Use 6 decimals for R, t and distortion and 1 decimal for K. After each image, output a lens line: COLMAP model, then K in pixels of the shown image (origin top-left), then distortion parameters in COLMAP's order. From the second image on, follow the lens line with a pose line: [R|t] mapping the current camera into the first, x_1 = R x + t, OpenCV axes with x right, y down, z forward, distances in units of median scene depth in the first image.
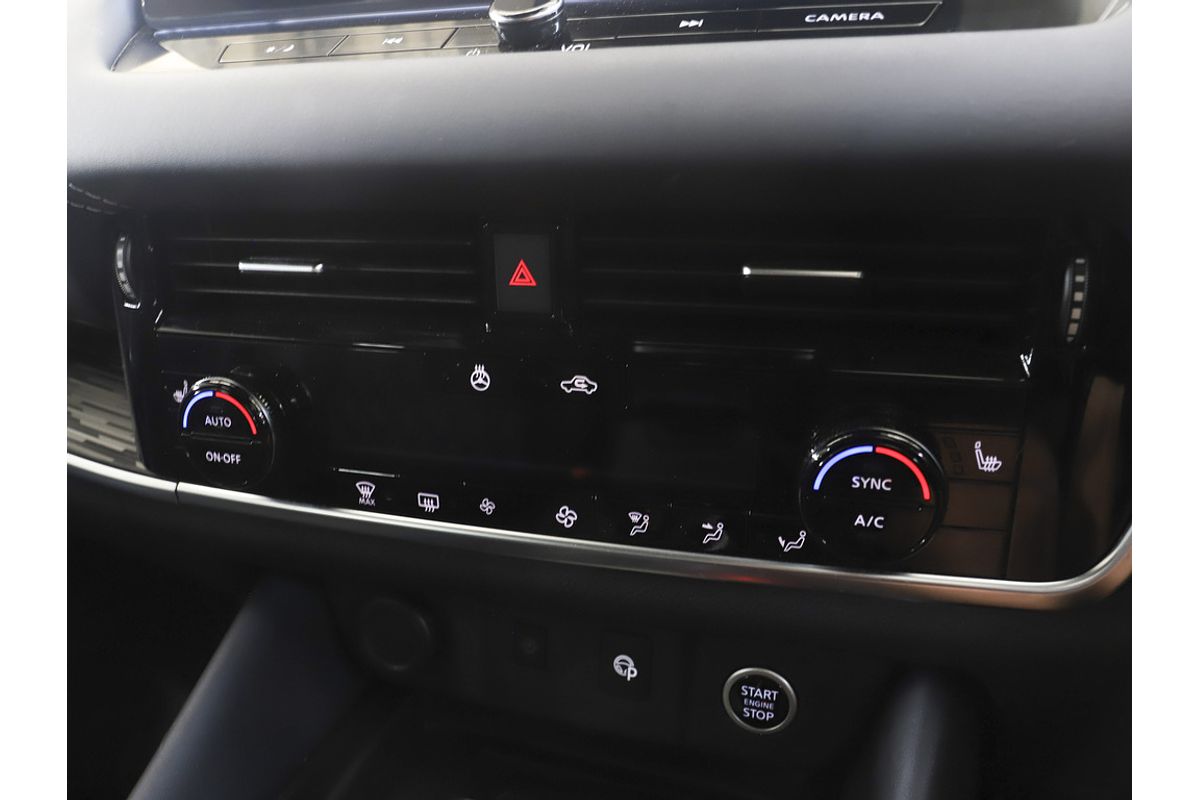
lens RADIAL K [[915.0, 0, 594.0], [0, 915.0, 399.4], [0, 0, 1]] dist [-0.077211, 0.001348]
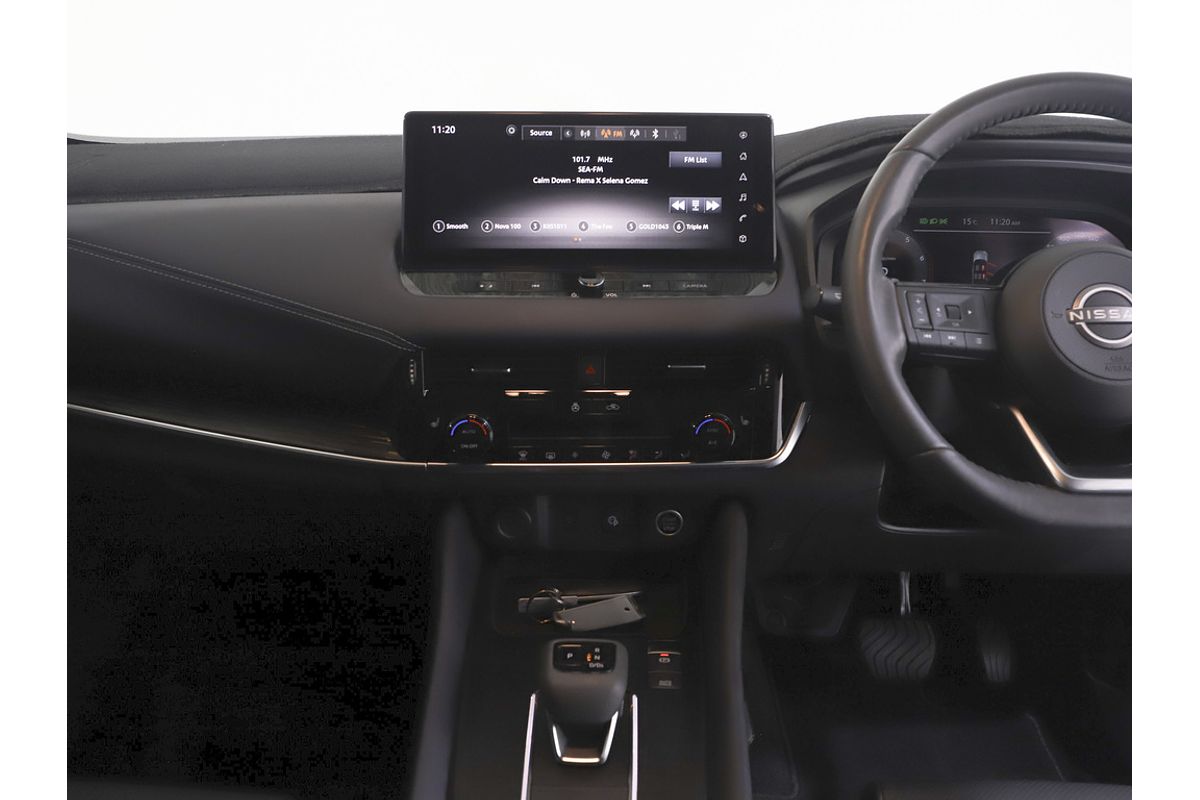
lens RADIAL K [[1041.8, 0, 601.5], [0, 1041.8, 403.5], [0, 0, 1]] dist [-0.004671, -0.007656]
pose [[0.938094, -0.065289, 0.340171, -1.043750], [0.075912, 0.996952, -0.017999, 0.026278], [-0.337959, 0.042707, 0.940191, -1.860294]]
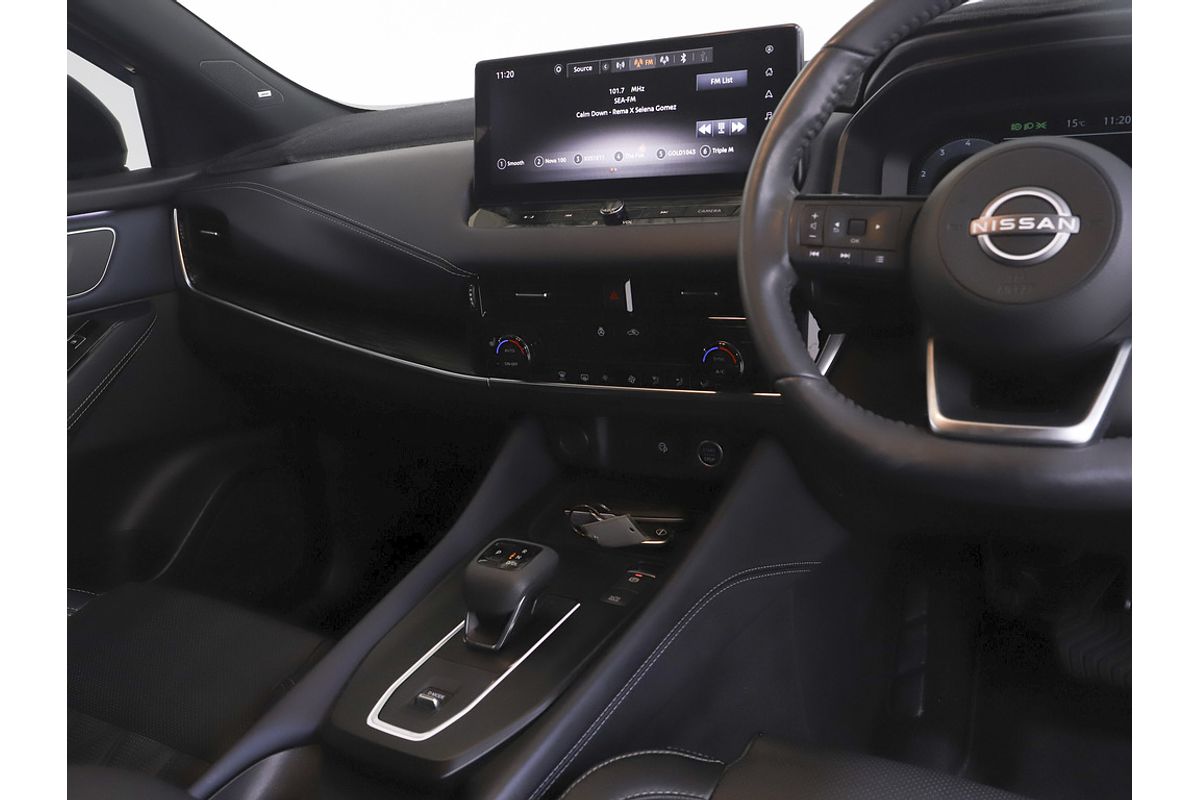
lens RADIAL K [[1052.5, 0, 592.5], [0, 1052.5, 398.1], [0, 0, 1]] dist [-0.000511, 0.026212]
pose [[0.980224, -0.015452, -0.197287, 0.468779], [0.014119, 0.999867, -0.008162, 0.199289], [0.197387, 0.005215, 0.980312, -2.116384]]
